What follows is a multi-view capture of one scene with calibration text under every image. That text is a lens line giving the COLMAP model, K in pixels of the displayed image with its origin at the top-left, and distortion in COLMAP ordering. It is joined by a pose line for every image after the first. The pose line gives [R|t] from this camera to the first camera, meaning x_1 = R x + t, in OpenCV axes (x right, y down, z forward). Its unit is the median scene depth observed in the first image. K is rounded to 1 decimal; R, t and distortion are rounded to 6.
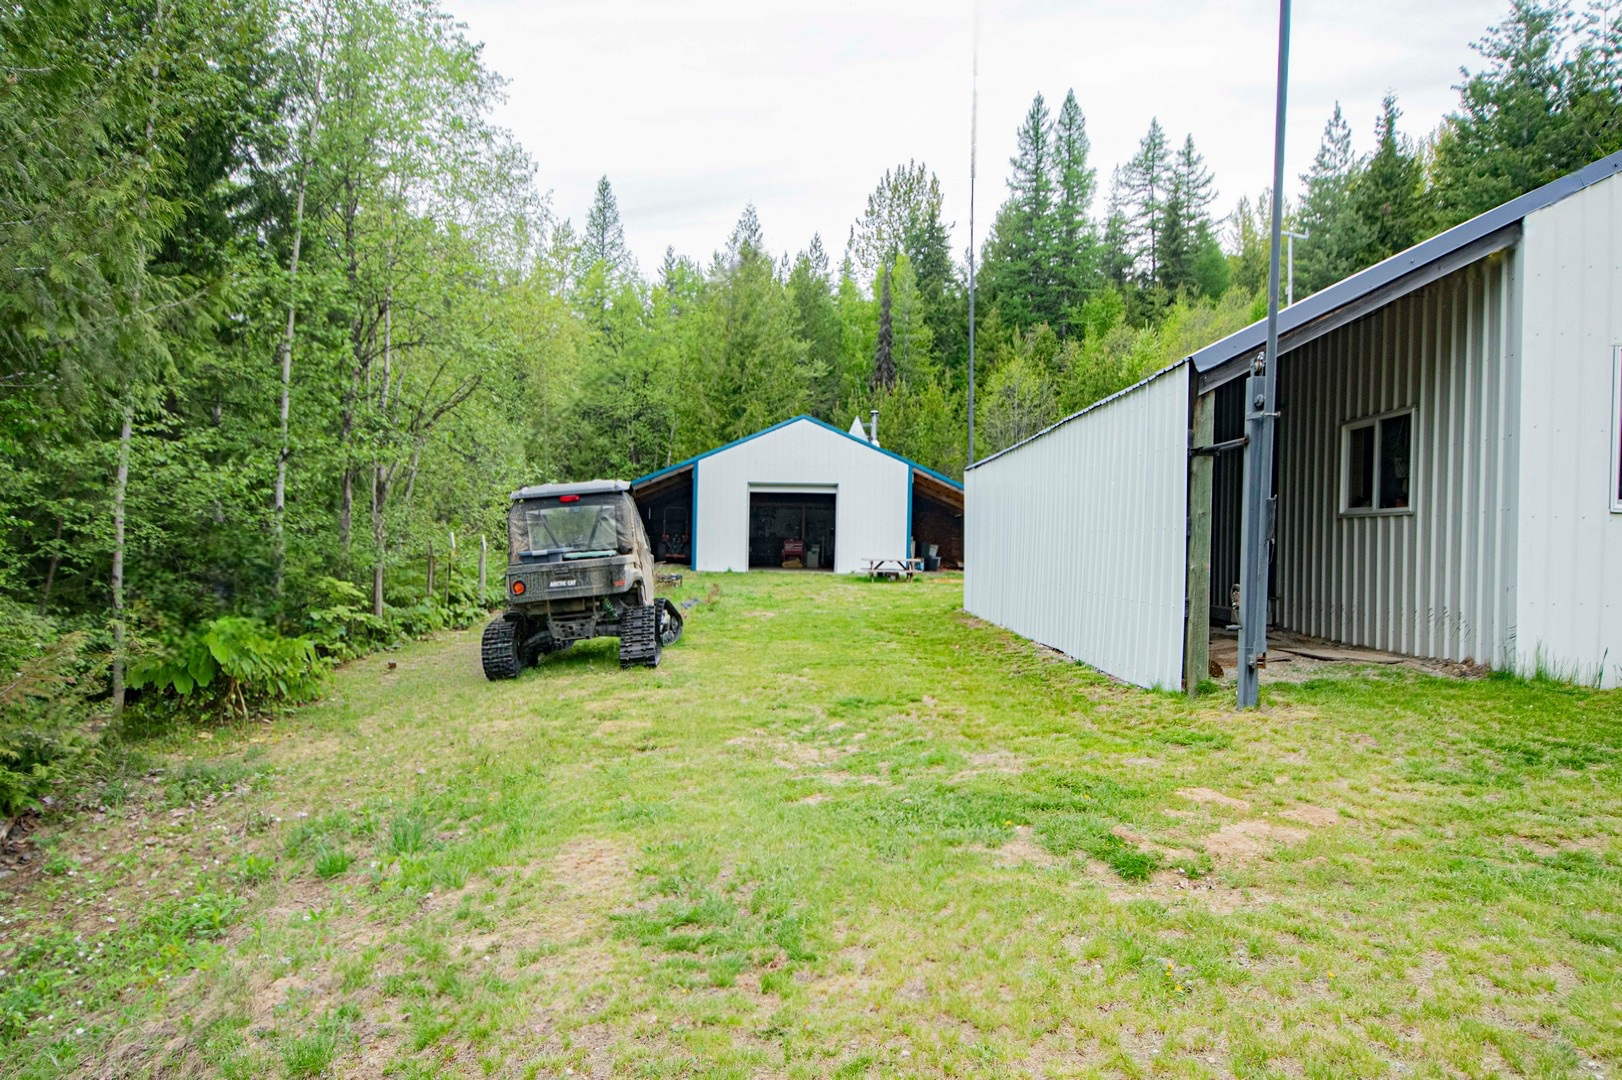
lens RADIAL K [[1042.3, 0, 811.0], [0, 1042.3, 540.0], [0, 0, 1]] dist [-0.006869, -0.002974]
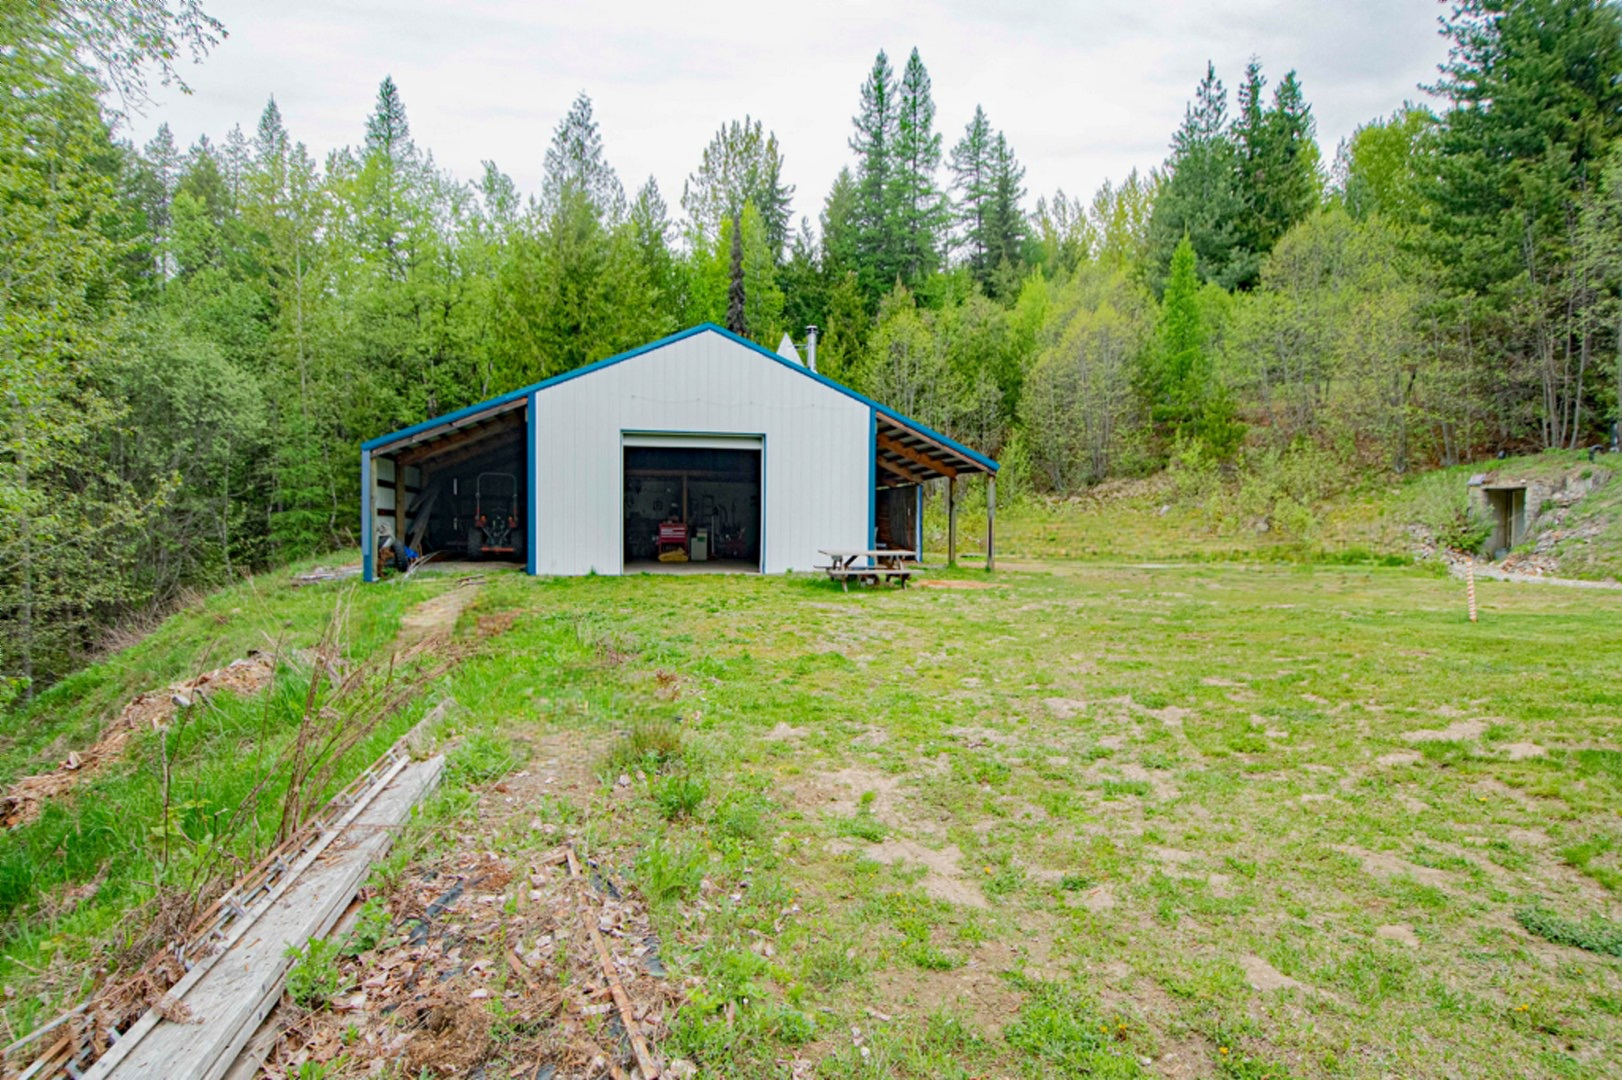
lens RADIAL K [[887.8, 0, 832.3], [0, 887.8, 579.0], [0, 0, 1]] dist [-0.018801, -0.000404]
pose [[0.971939, -0.025760, 0.233817, -0.035240], [0.010694, 0.997797, 0.065479, -0.000033], [-0.234988, -0.061141, 0.970073, 0.253679]]
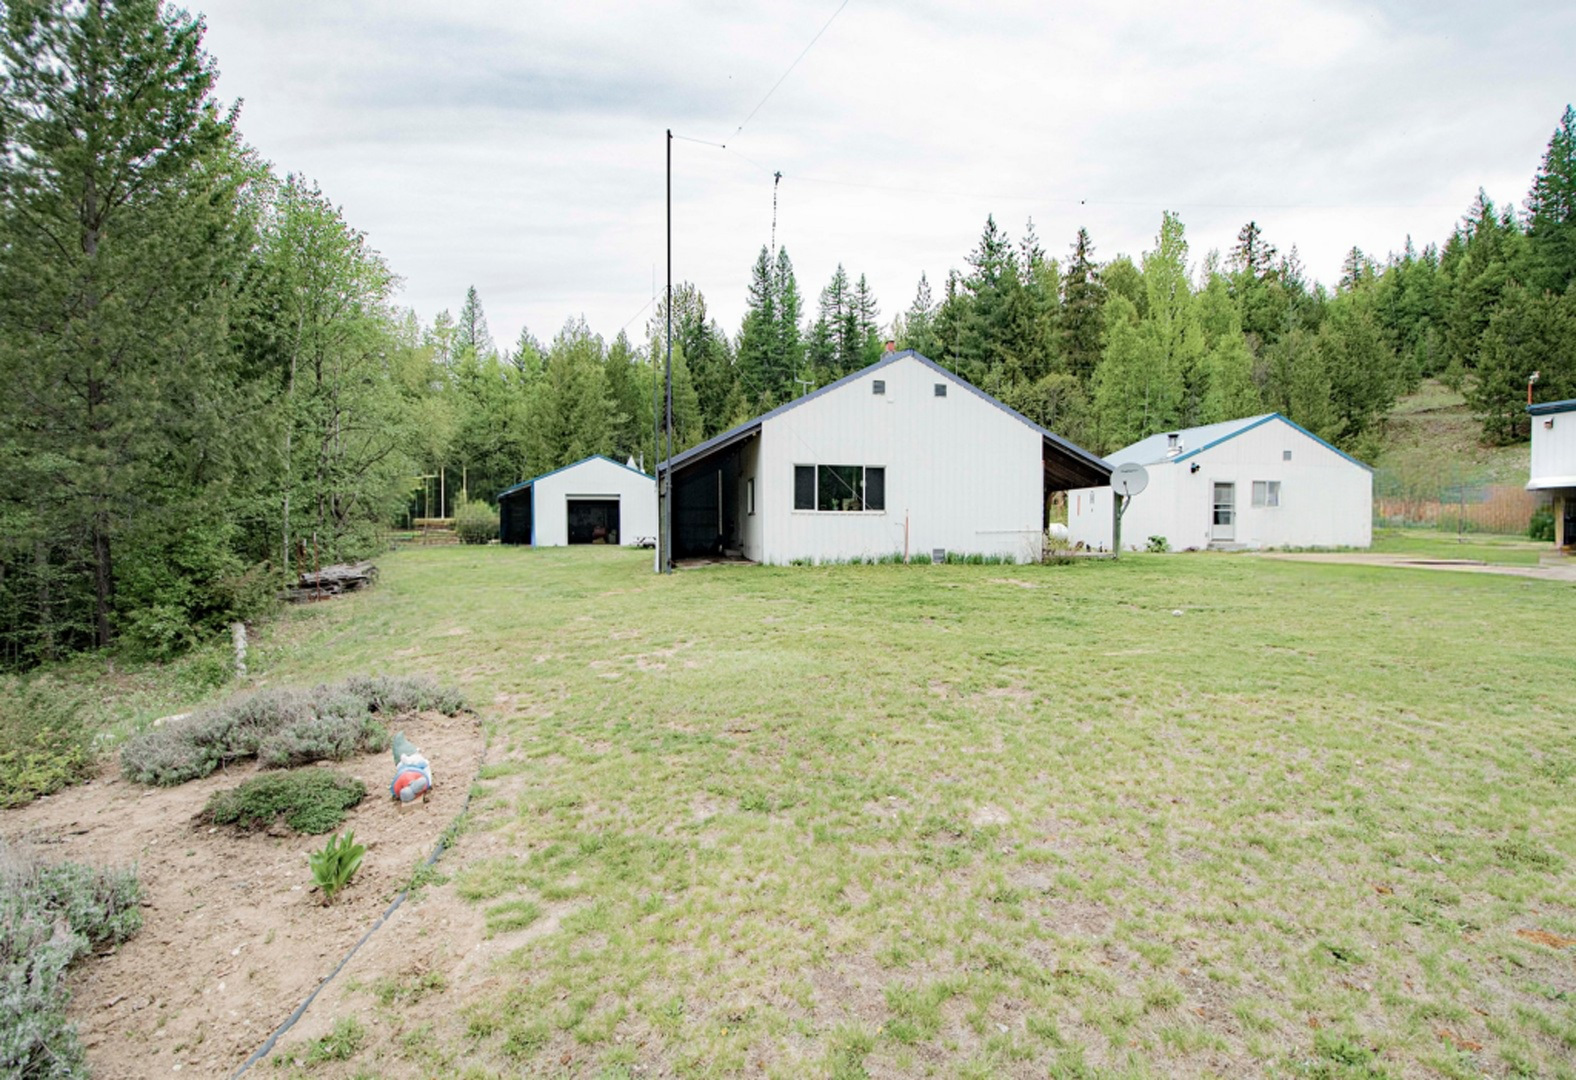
lens RADIAL K [[713.2, 0, 833.8], [0, 713.2, 547.9], [0, 0, 1]] dist [-0.021123, -0.000502]
pose [[0.966410, -0.029394, 0.255318, 0.035547], [0.020989, 0.999146, 0.035583, 0.000609], [-0.256146, -0.029029, 0.966202, -0.133635]]
